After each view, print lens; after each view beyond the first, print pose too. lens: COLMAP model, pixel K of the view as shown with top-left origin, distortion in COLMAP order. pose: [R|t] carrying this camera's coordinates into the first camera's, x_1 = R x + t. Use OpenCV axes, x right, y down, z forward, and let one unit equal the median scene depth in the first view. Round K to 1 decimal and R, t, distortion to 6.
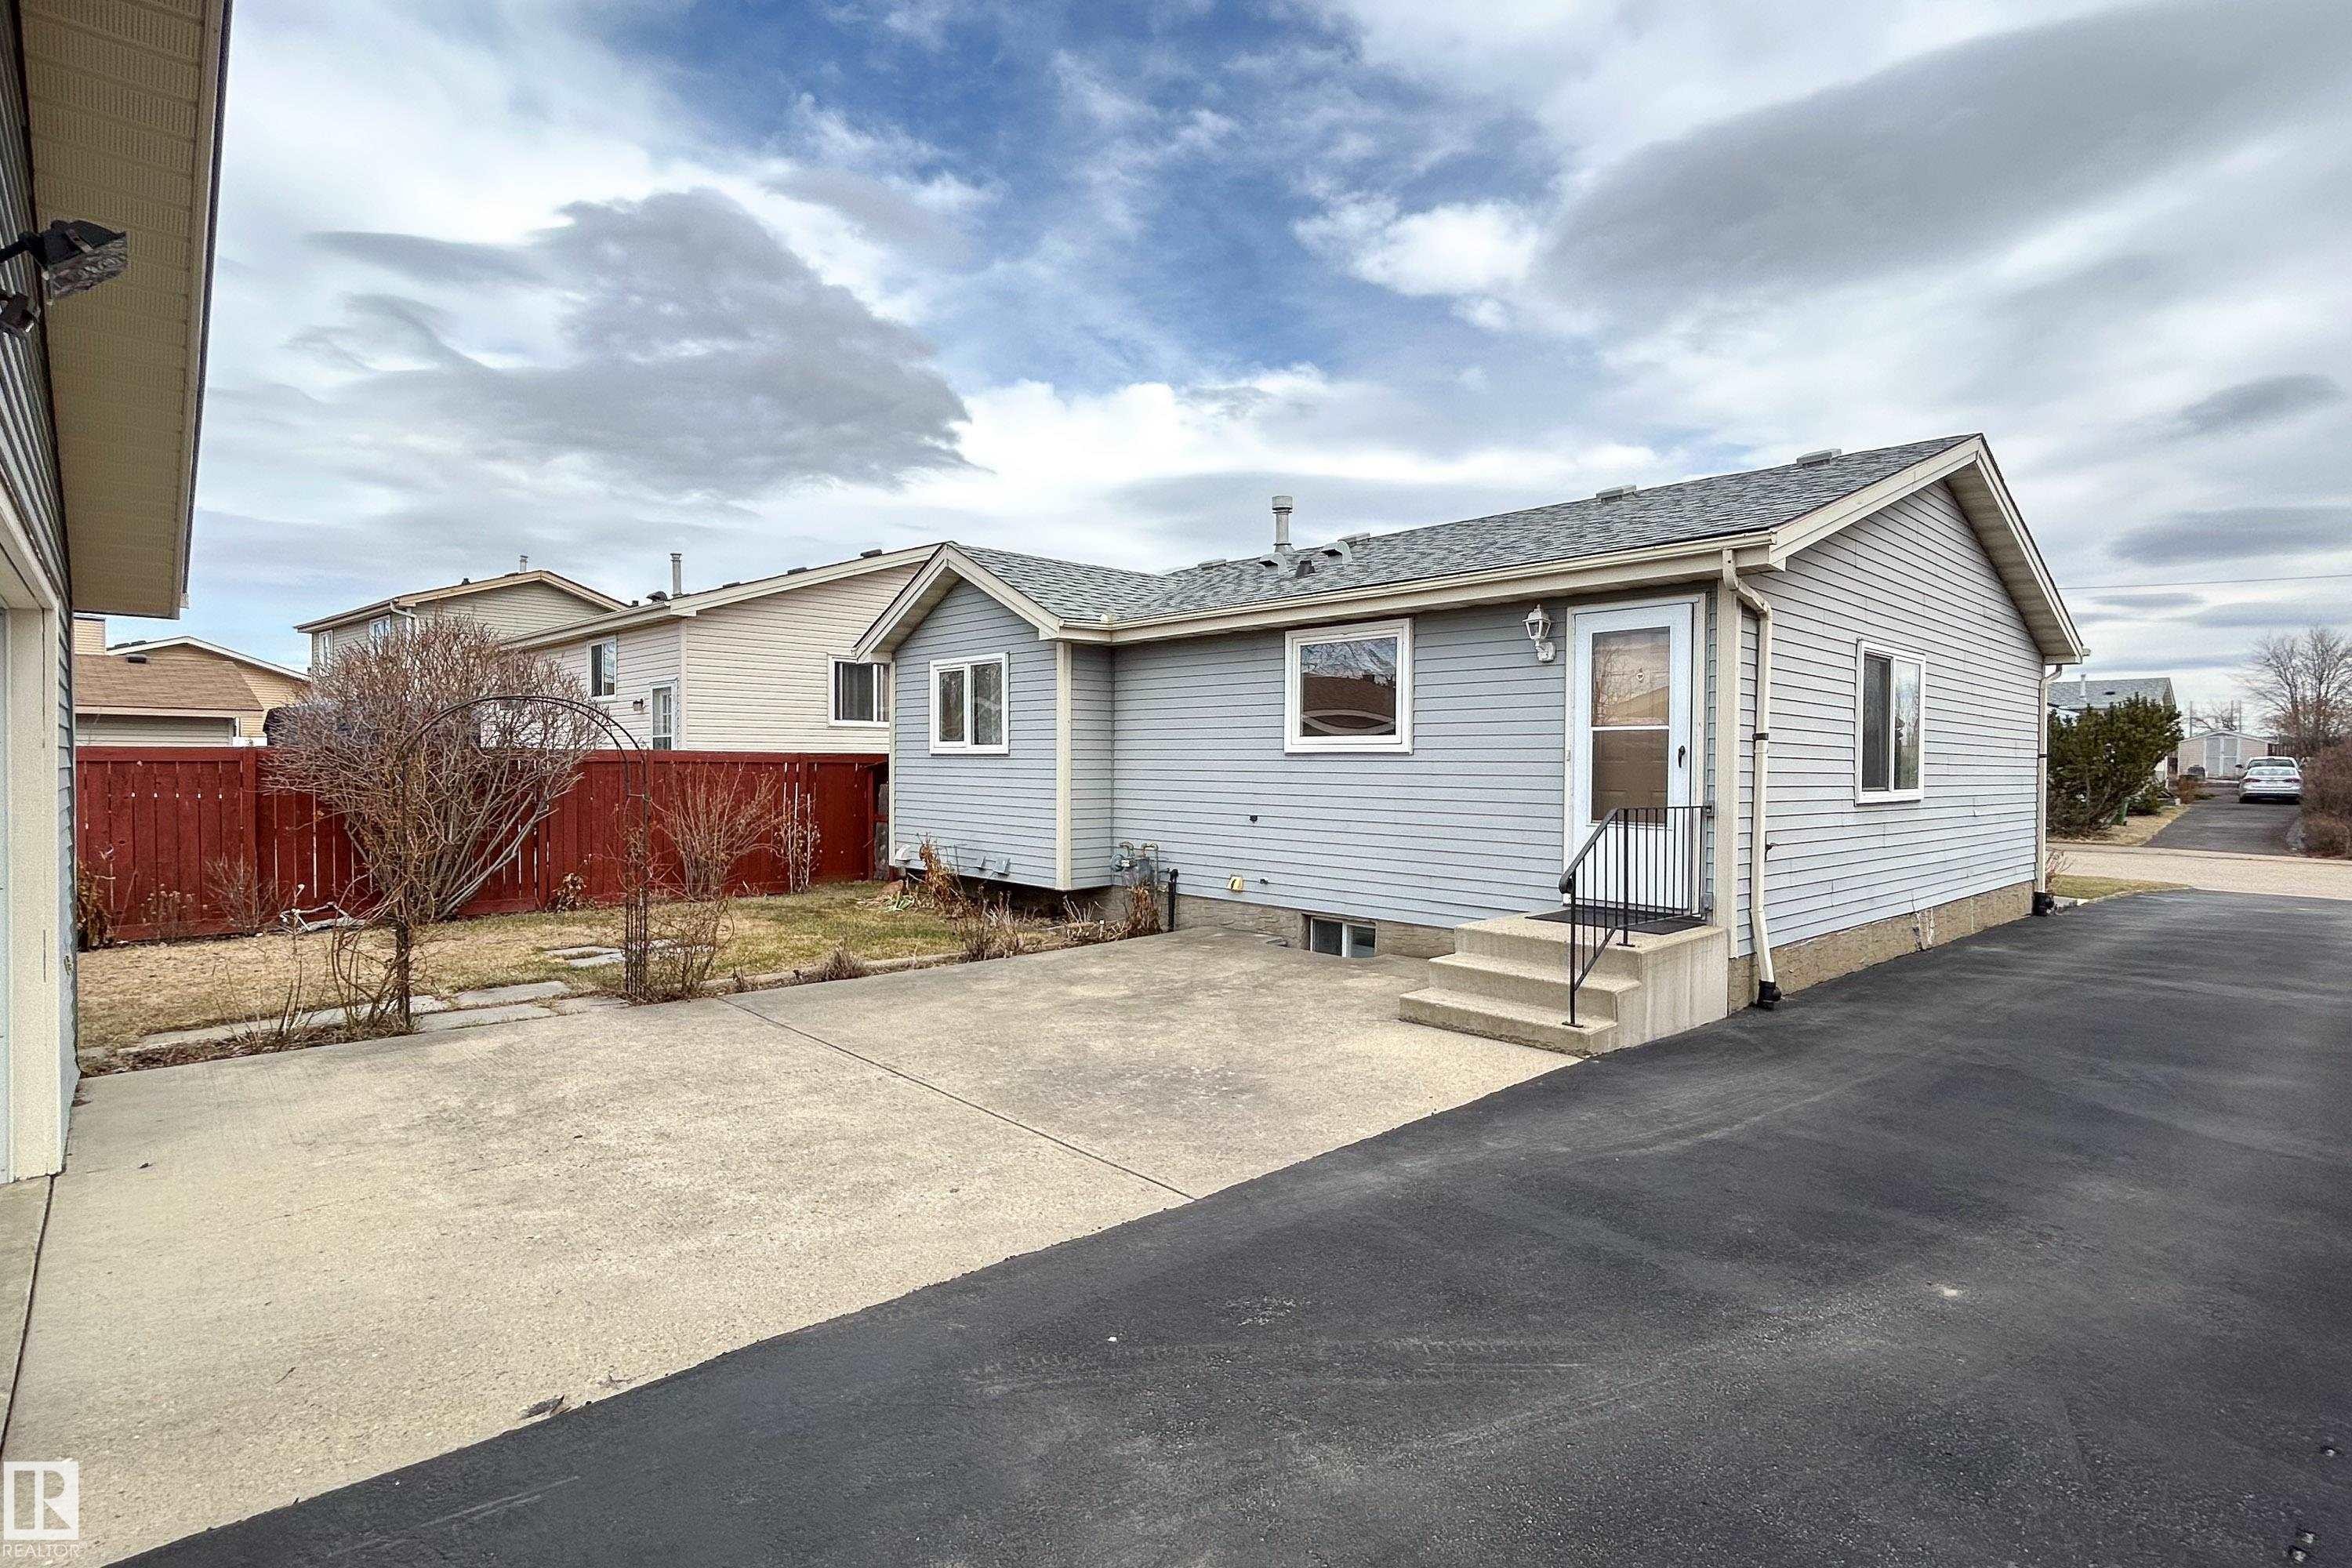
lens RADIAL K [[1163.7, 0, 1174.0], [0, 1163.7, 770.2], [0, 0, 1]] dist [0.001280, 0.001879]
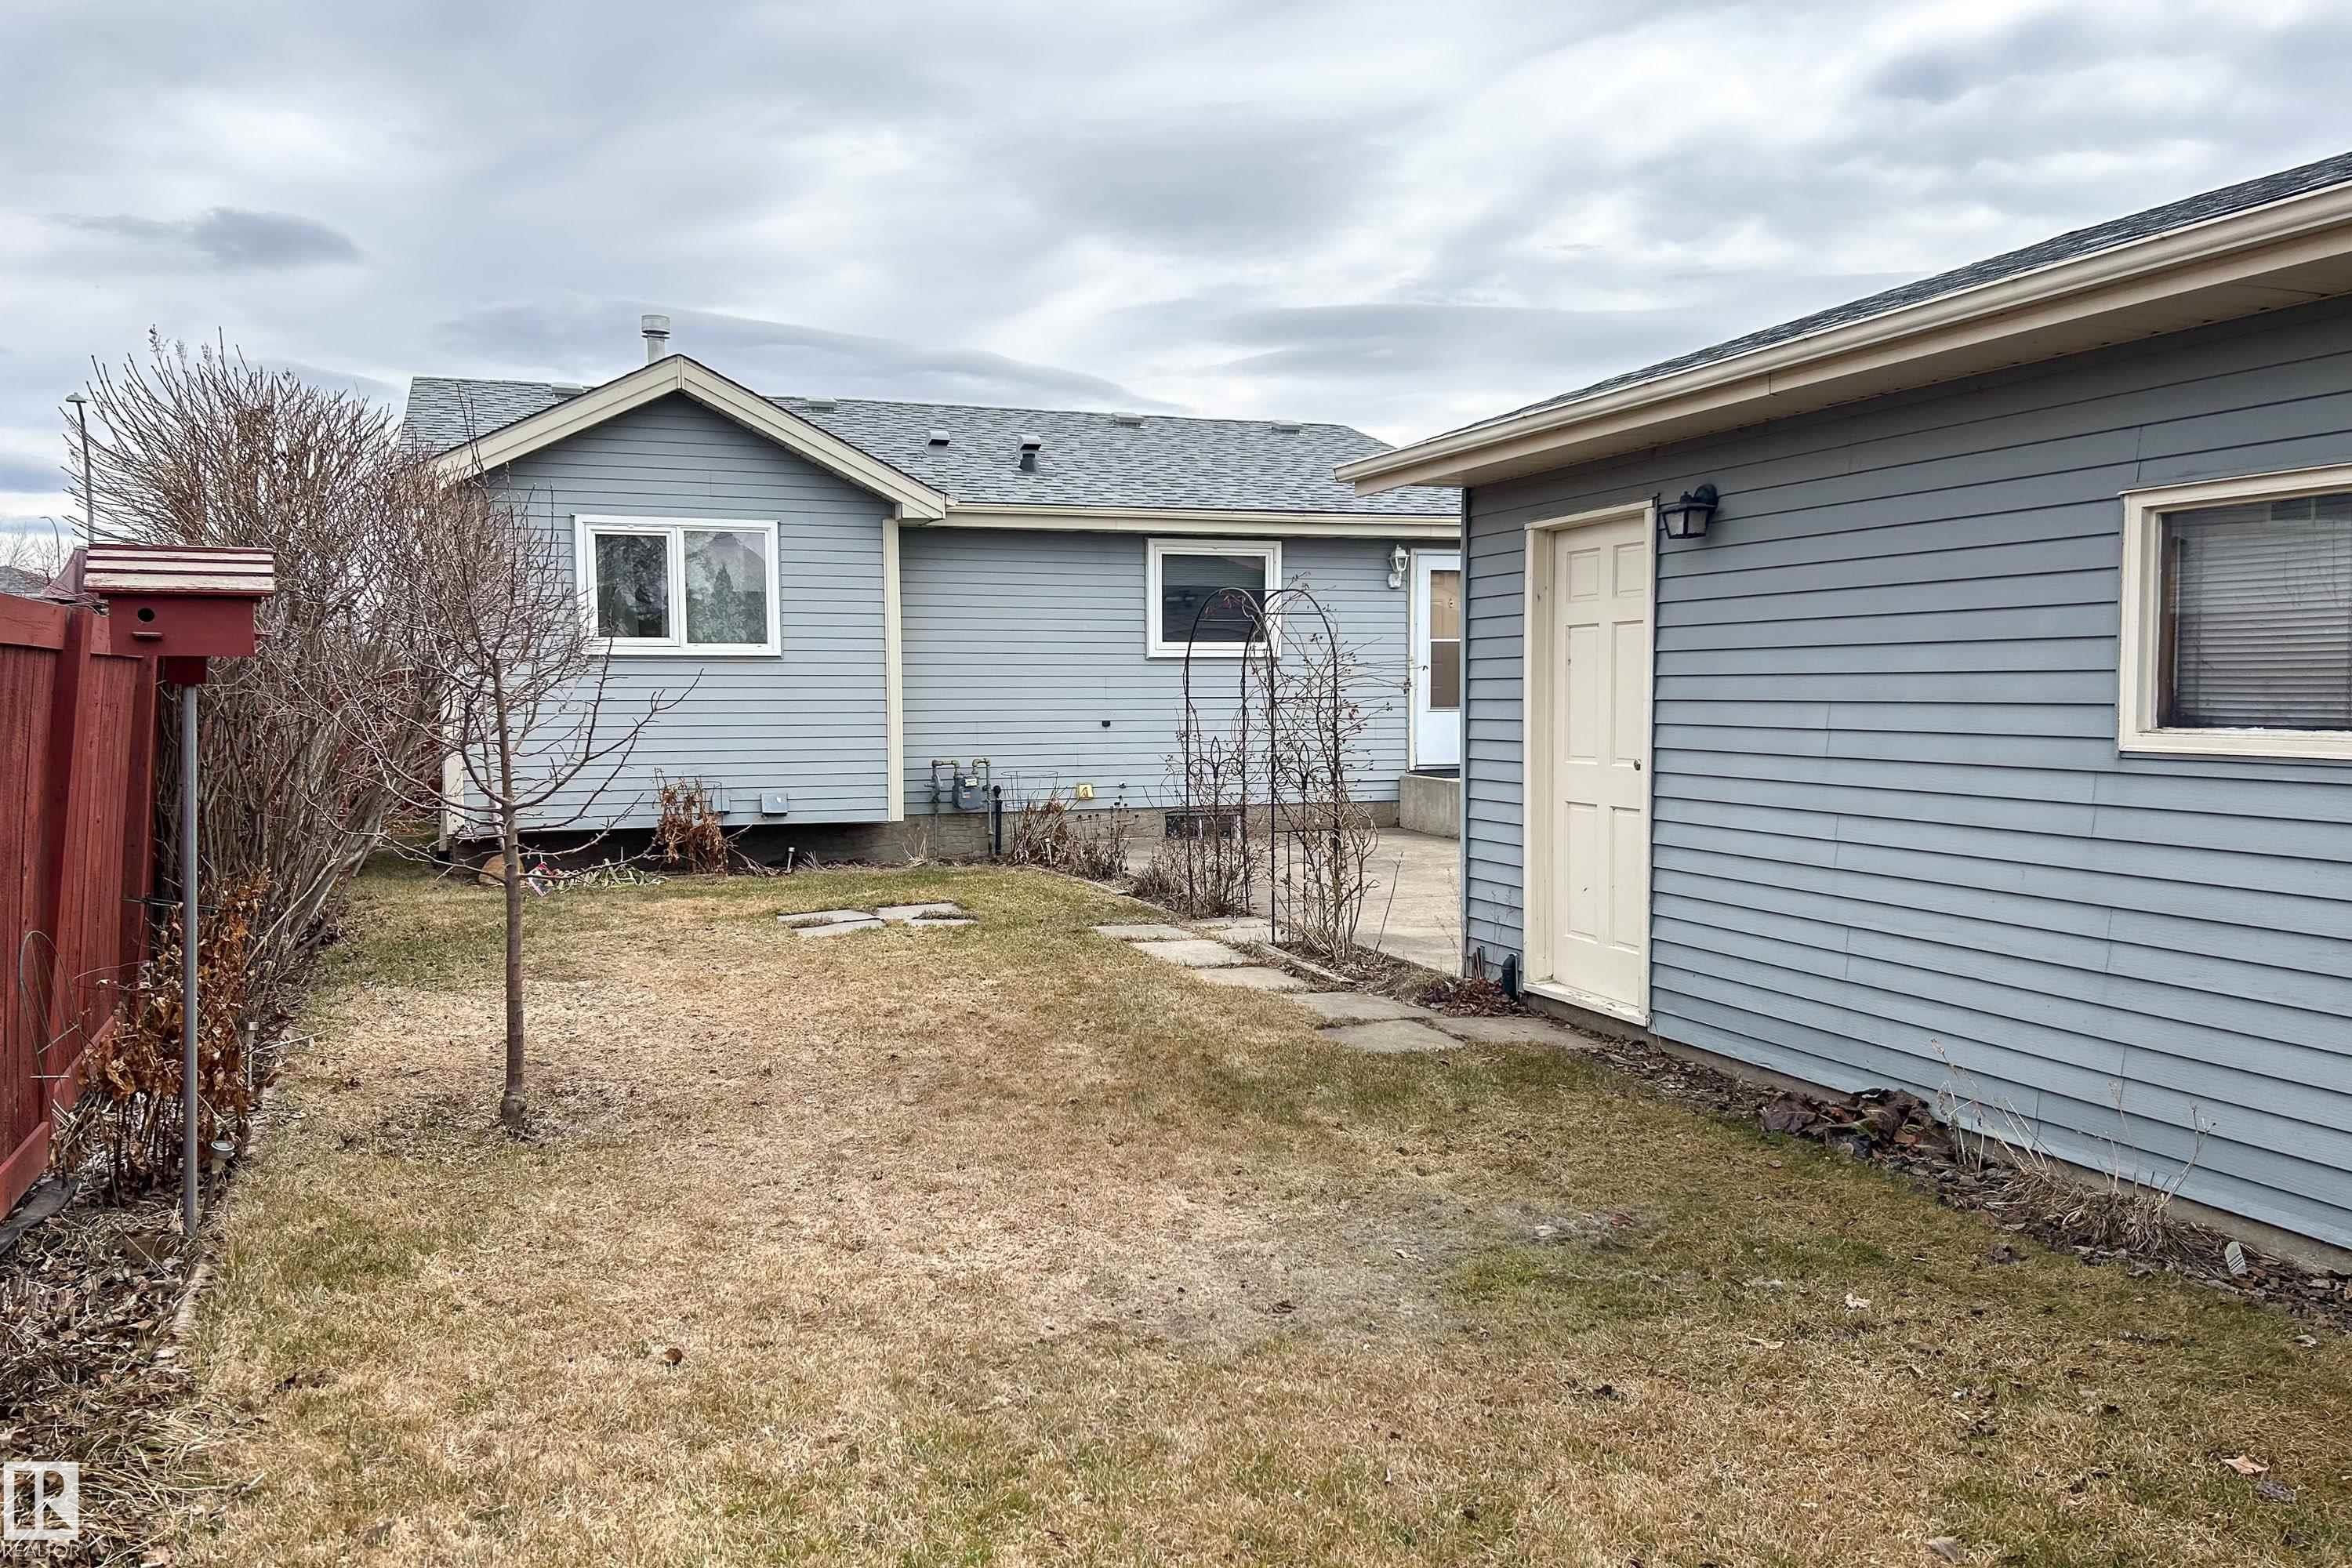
lens RADIAL K [[1830.4, 0, 1177.5], [0, 1830.4, 786.8], [0, 0, 1]] dist [0.008793, -0.003411]
pose [[0.374672, -0.049102, 0.925856, -1.389103], [0.018419, 0.998794, 0.045516, 0.026274], [-0.926975, 0.000000, 0.375124, 0.372473]]
